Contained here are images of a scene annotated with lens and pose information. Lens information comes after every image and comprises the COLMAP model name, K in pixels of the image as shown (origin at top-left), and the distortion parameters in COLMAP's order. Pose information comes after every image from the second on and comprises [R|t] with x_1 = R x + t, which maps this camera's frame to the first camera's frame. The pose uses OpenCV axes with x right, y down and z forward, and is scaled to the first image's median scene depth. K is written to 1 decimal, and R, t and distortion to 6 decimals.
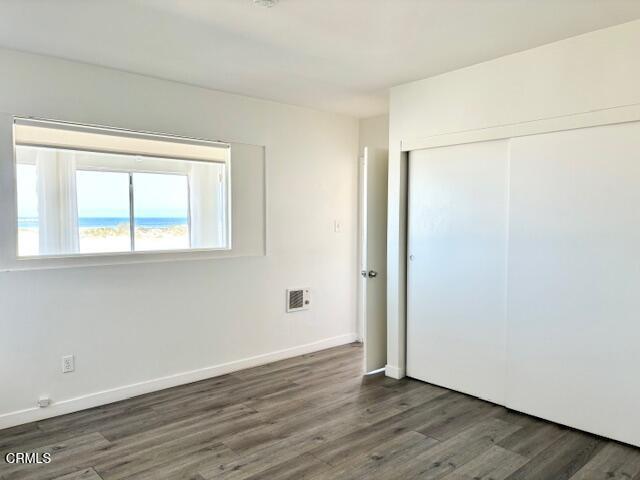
lens RADIAL K [[485.7, 0, 321.4], [0, 485.7, 241.8], [0, 0, 1]] dist [0.054755, -0.015435]
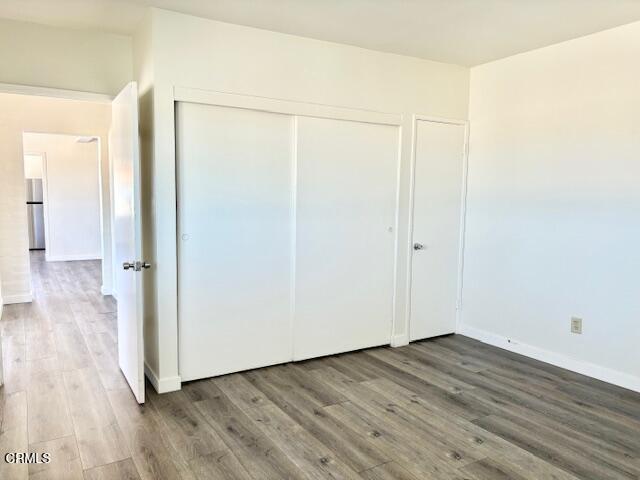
lens RADIAL K [[485.7, 0, 321.6], [0, 485.7, 239.0], [0, 0, 1]] dist [0.054755, -0.015435]
pose [[0.180949, -0.087186, 0.979620, -0.717223], [0.028602, 0.996108, 0.083370, -0.031297], [-0.983077, 0.012934, 0.182738, 0.790124]]
